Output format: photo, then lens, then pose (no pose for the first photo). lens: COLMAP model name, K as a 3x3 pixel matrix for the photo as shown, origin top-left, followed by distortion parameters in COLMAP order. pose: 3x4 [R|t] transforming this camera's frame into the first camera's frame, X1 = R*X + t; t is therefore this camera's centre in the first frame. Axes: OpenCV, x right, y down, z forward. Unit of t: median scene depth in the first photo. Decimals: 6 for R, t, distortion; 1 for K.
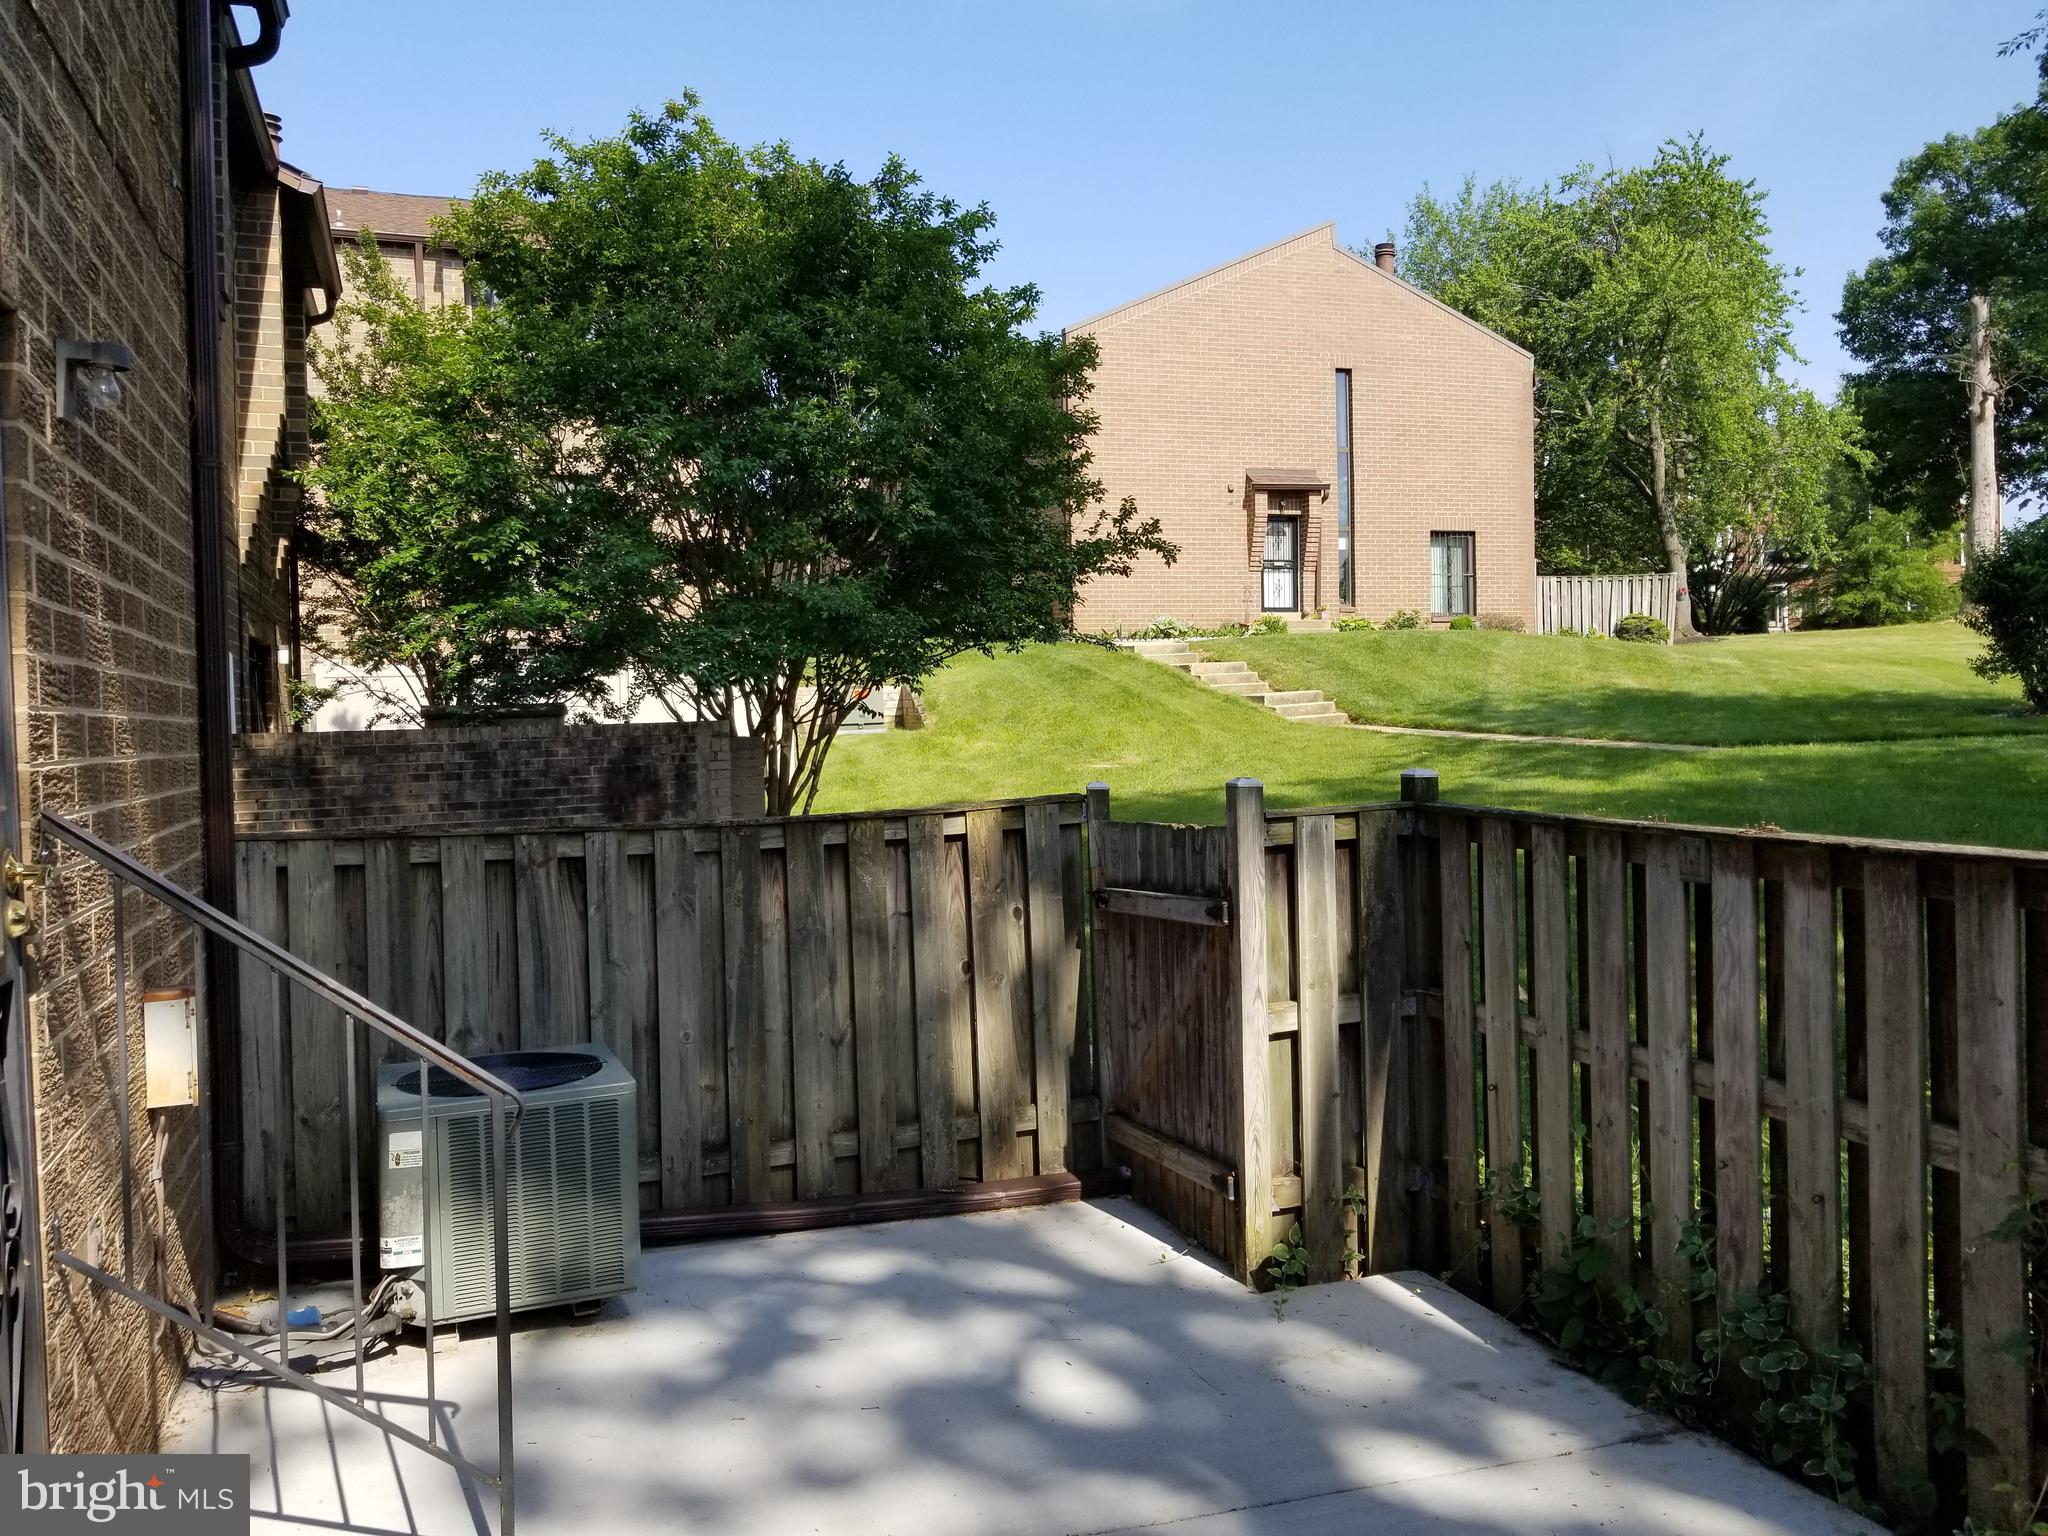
lens RADIAL K [[1529.8, 0, 1012.3], [0, 1529.8, 770.0], [0, 0, 1]] dist [0.021201, -0.027926]
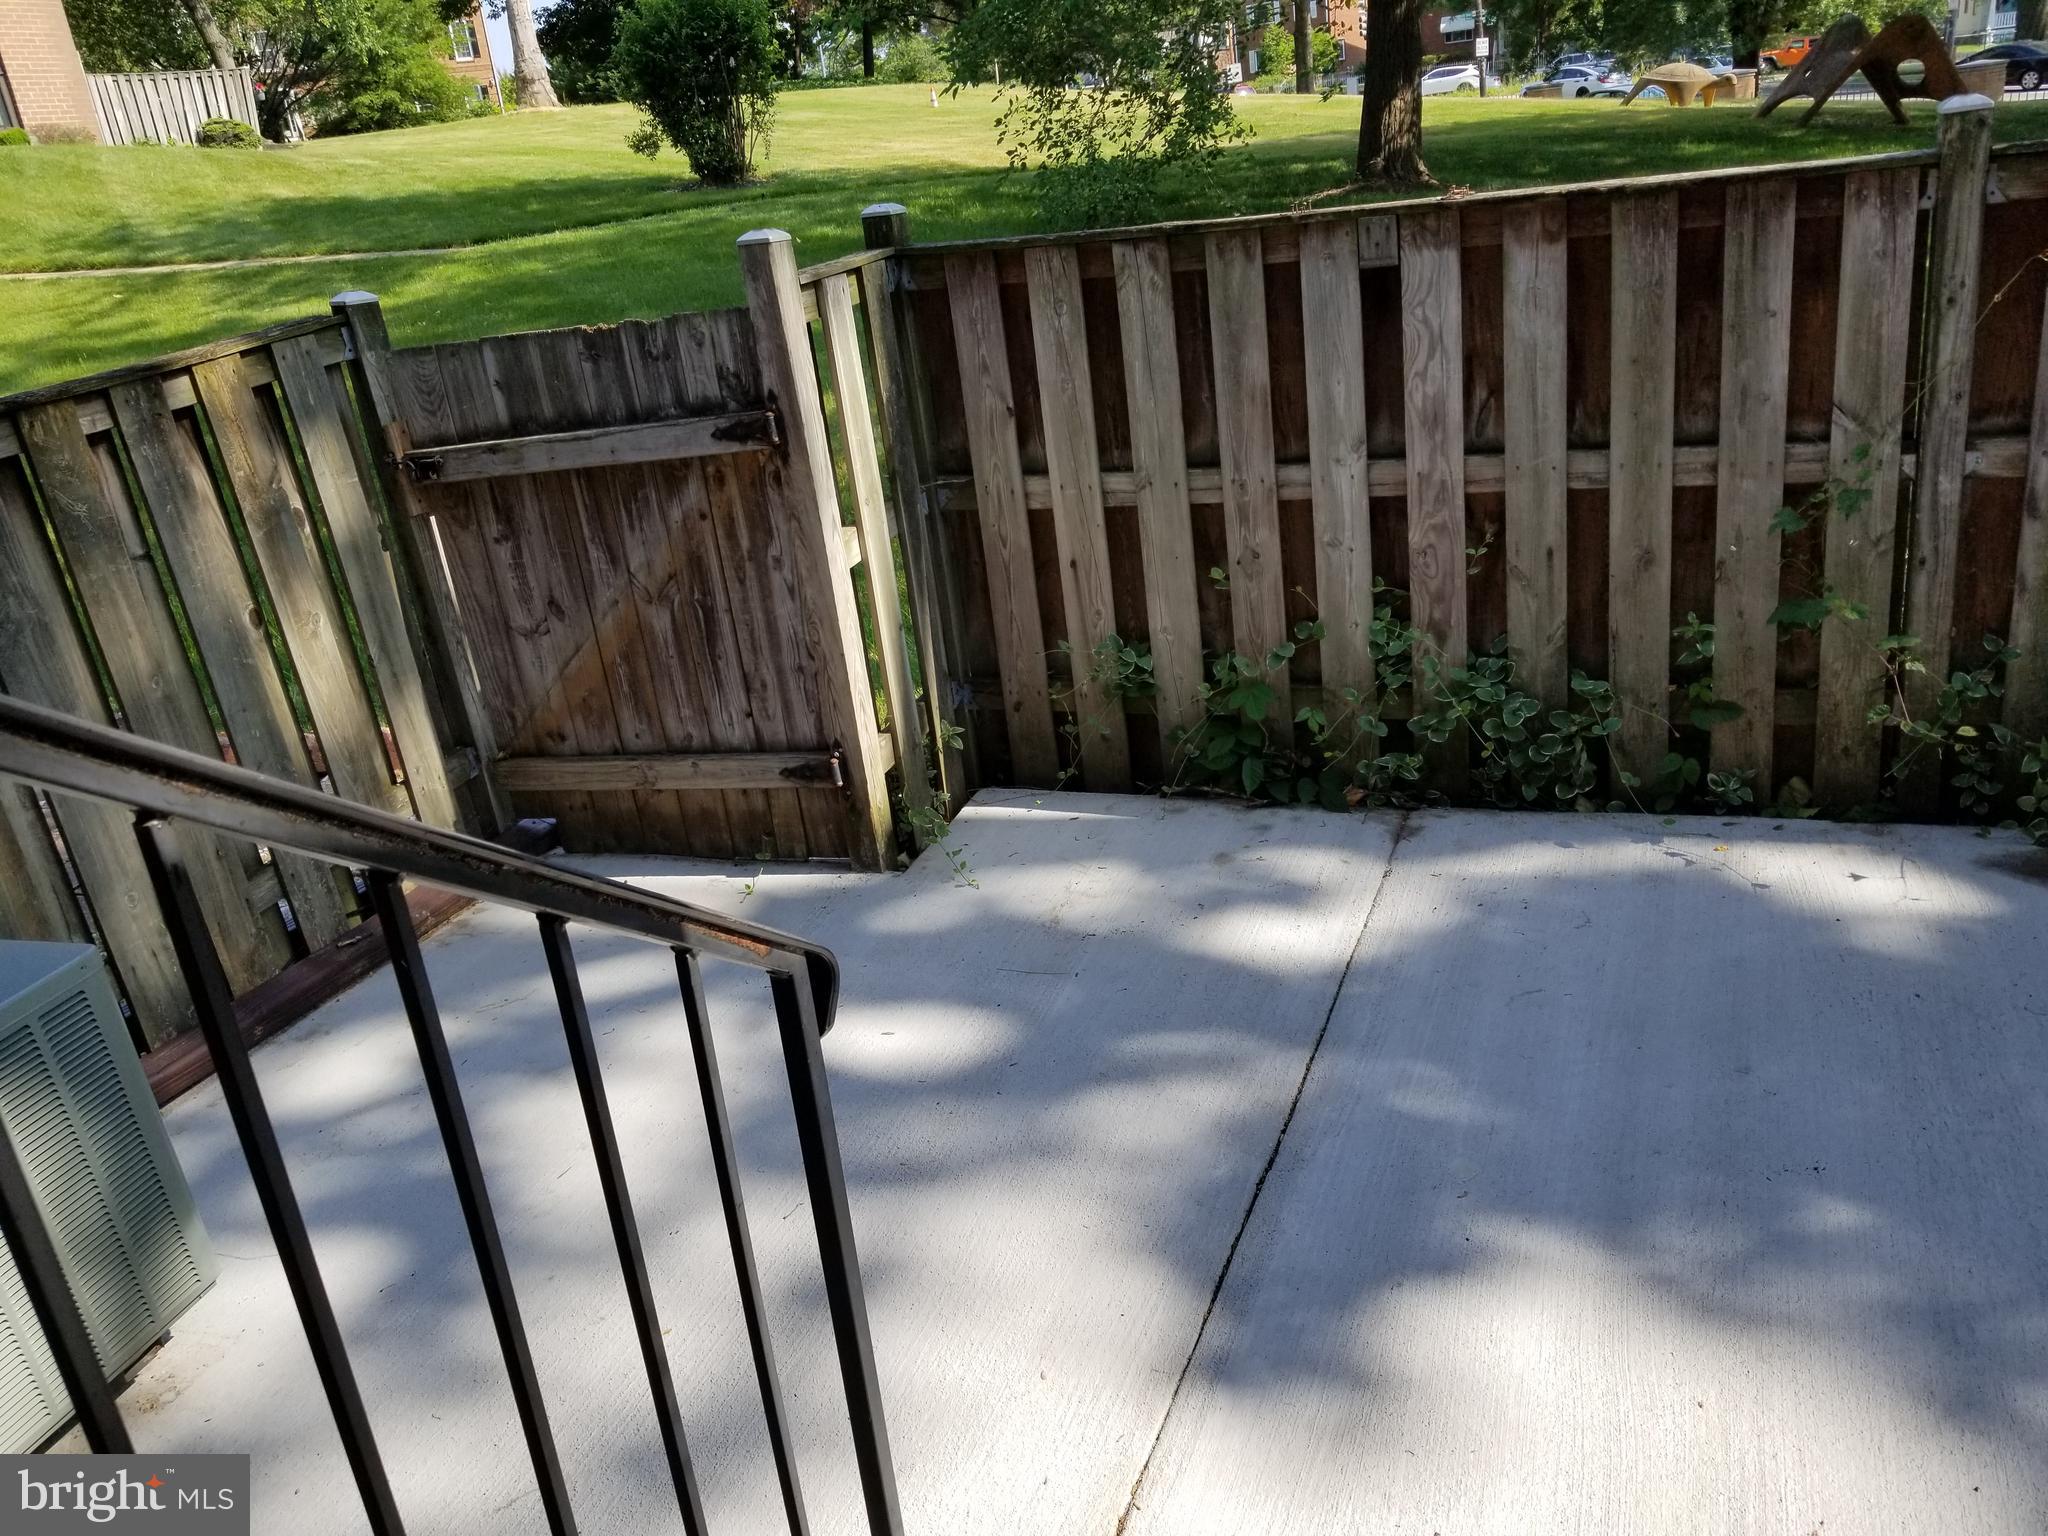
lens RADIAL K [[1529.8, 0, 1026.2], [0, 1529.8, 755.5], [0, 0, 1]] dist [0.021201, -0.027926]
pose [[0.647284, -0.333021, 0.685654, -0.306224], [0.122842, 0.933330, 0.337349, 0.006899], [-0.752286, -0.134134, 0.645038, 0.373045]]
